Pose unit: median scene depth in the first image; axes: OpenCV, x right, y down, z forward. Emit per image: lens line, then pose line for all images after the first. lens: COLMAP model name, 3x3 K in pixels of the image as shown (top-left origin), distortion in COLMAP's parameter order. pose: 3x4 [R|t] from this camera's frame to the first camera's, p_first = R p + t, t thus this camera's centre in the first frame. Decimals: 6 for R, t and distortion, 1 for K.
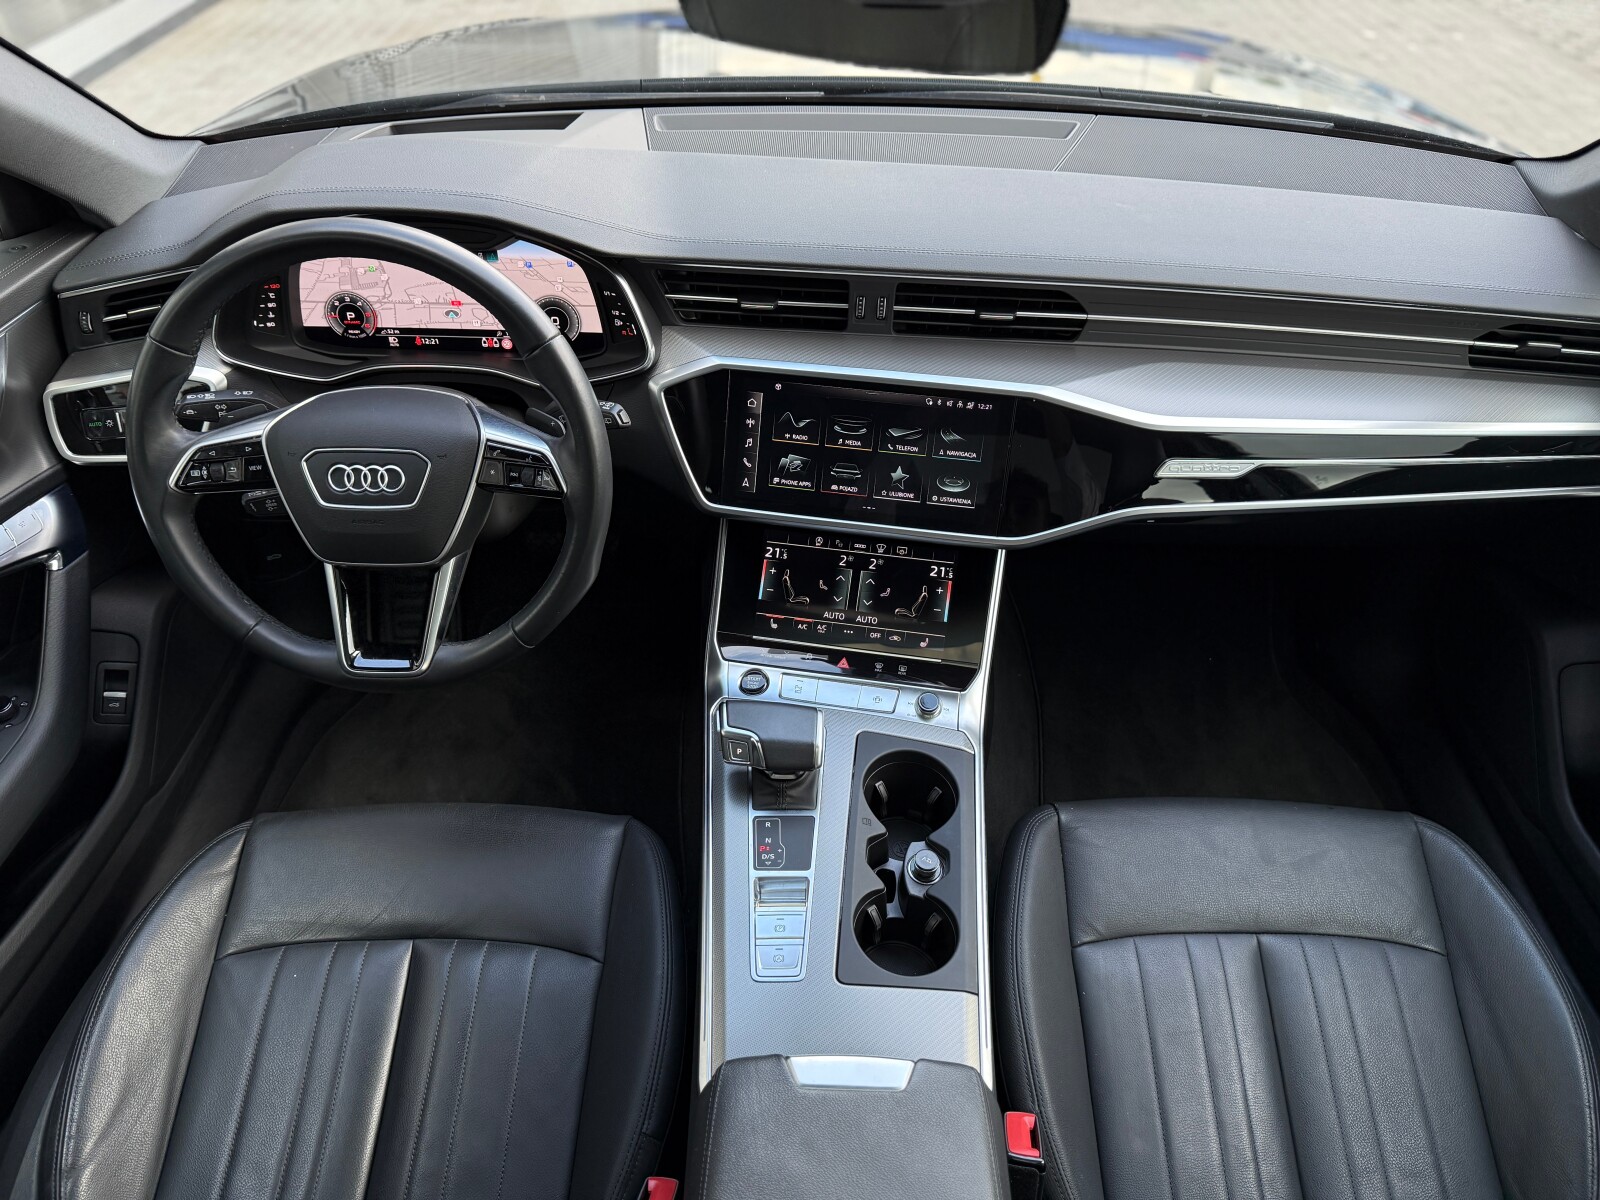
lens RADIAL K [[1140.3, 0, 807.2], [0, 1140.3, 611.6], [0, 0, 1]] dist [0.065028, -0.114557]
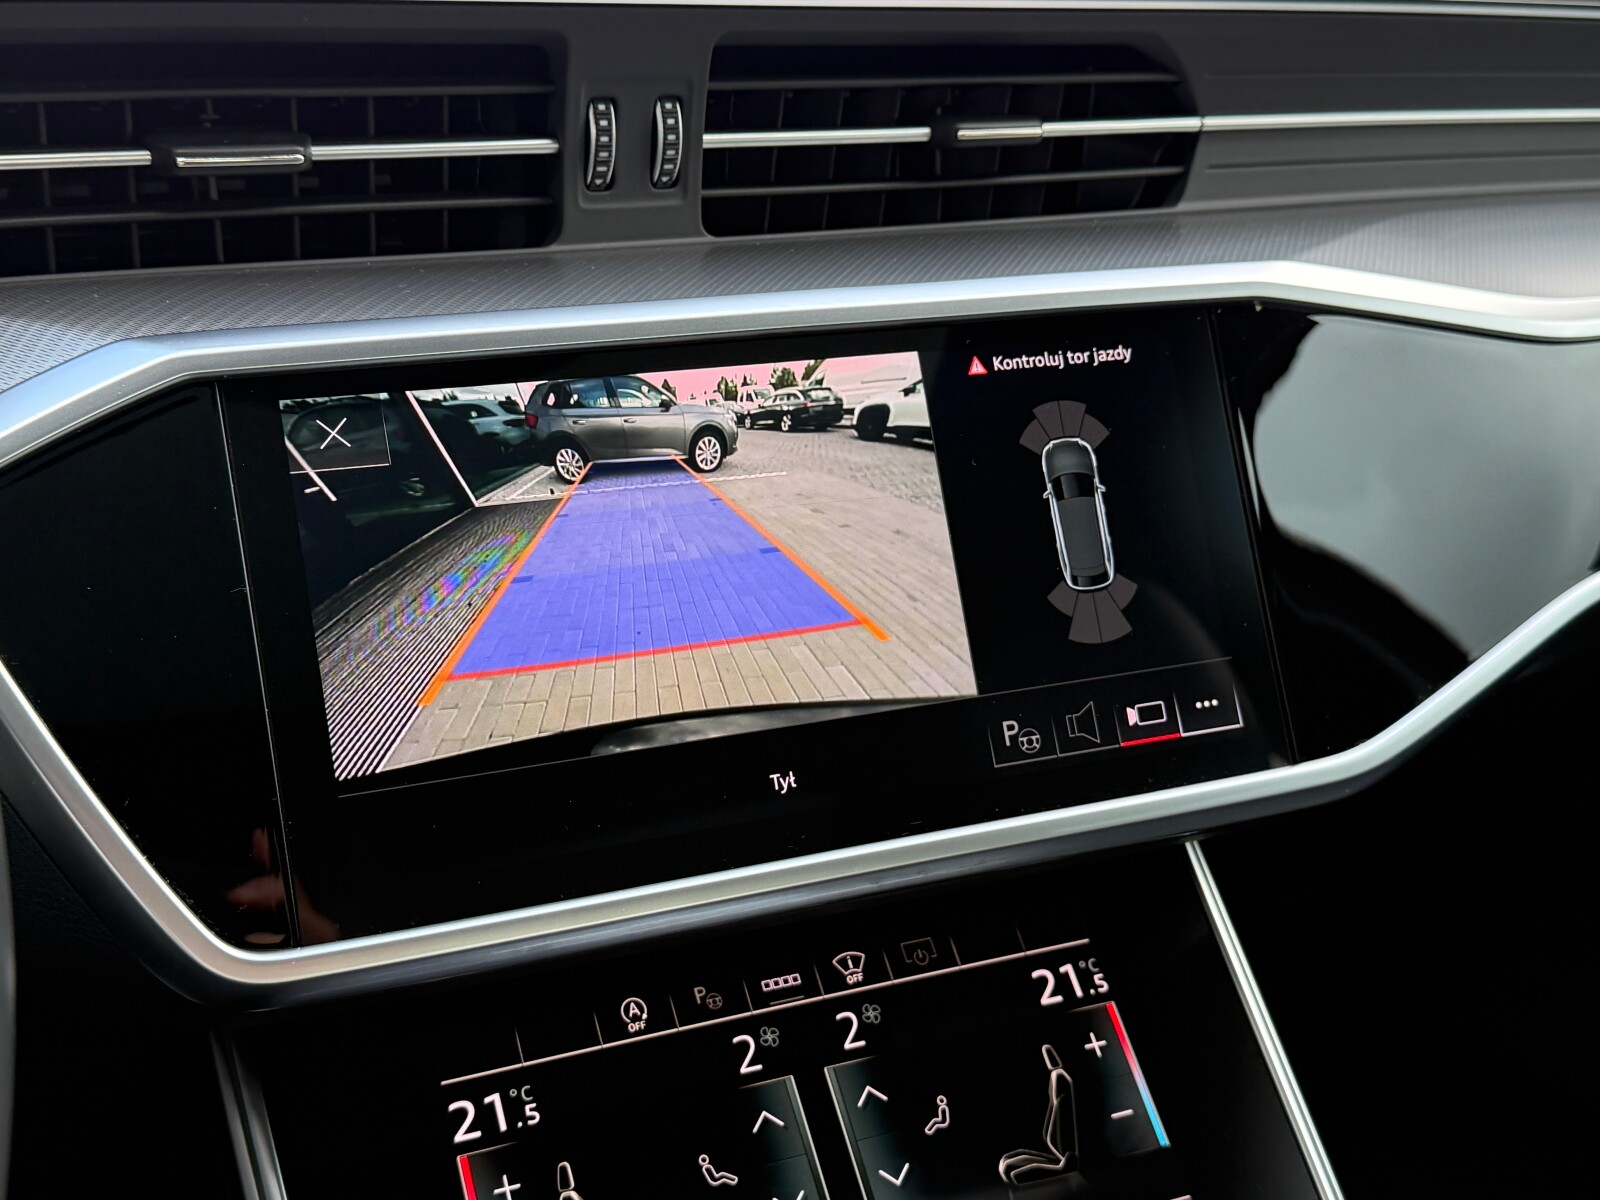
lens RADIAL K [[1932.2, 0, 793.6], [0, 1932.2, 597.4], [0, 0, 1]] dist [0.103215, 0.000000]
pose [[0.837906, -0.184791, 0.513581, -0.181746], [0.353659, 0.900514, -0.252982, -0.023656], [-0.415738, 0.393607, 0.819899, 0.620379]]
